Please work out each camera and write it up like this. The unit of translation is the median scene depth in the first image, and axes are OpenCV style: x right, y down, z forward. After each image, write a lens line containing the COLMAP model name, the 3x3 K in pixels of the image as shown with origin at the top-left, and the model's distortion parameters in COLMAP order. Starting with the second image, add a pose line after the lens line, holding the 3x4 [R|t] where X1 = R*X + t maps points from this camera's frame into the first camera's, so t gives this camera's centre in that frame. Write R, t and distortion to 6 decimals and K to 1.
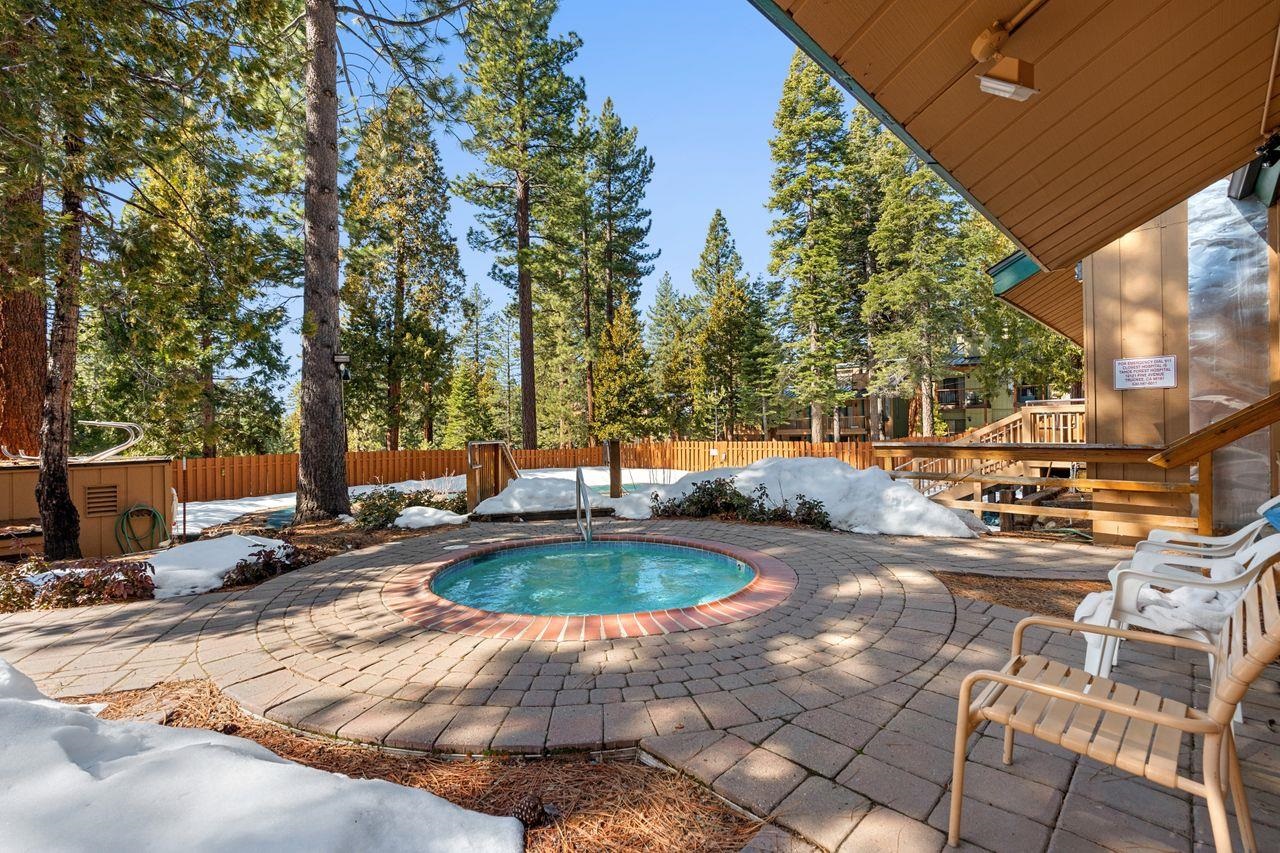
lens RADIAL K [[564.1, 0, 627.3], [0, 564.1, 426.5], [0, 0, 1]] dist [-0.014406, 0.000360]
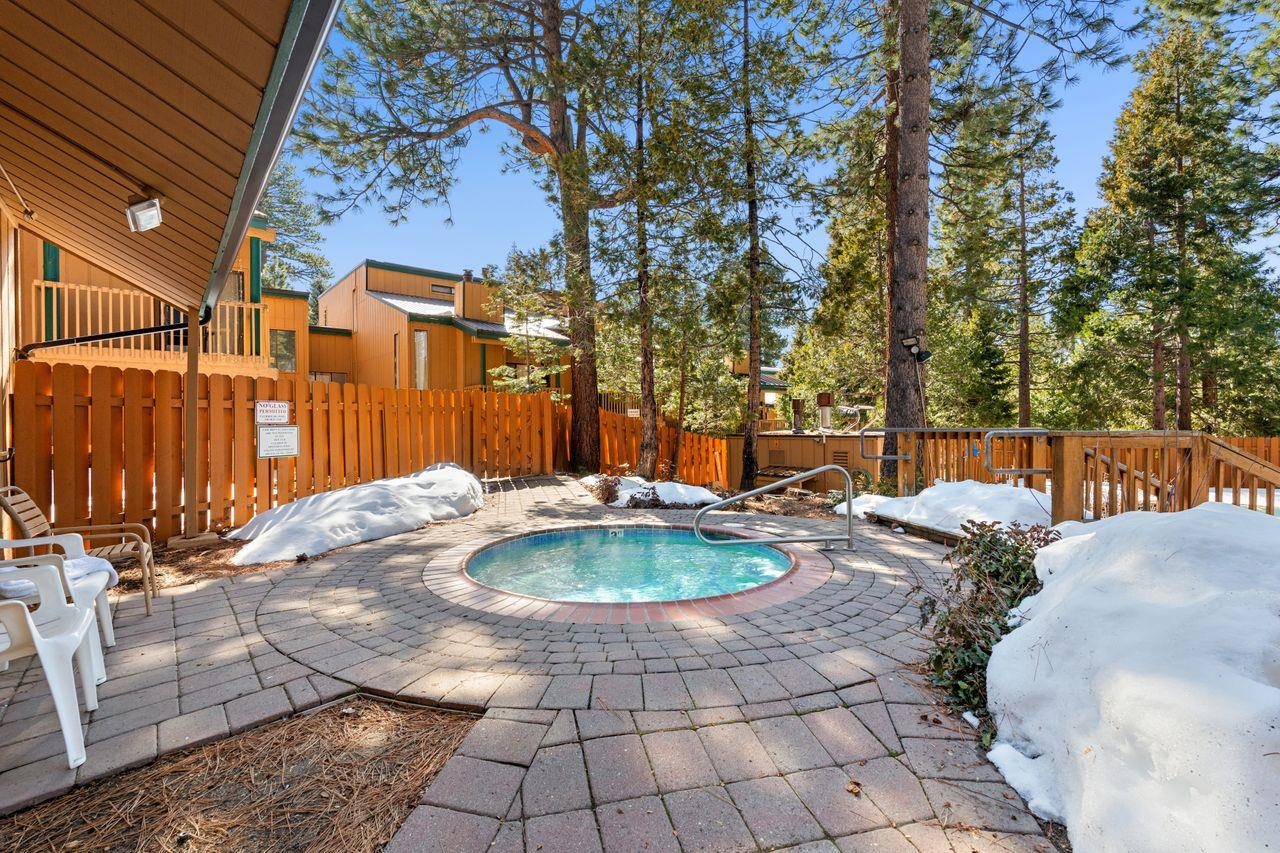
lens RADIAL K [[564.1, 0, 627.3], [0, 564.1, 426.5], [0, 0, 1]] dist [-0.014406, 0.000360]
pose [[-0.075815, 0.024149, -0.996829, 1.190280], [0.007890, 0.999690, 0.023618, -0.000969], [0.997091, -0.006075, -0.075982, 1.370480]]
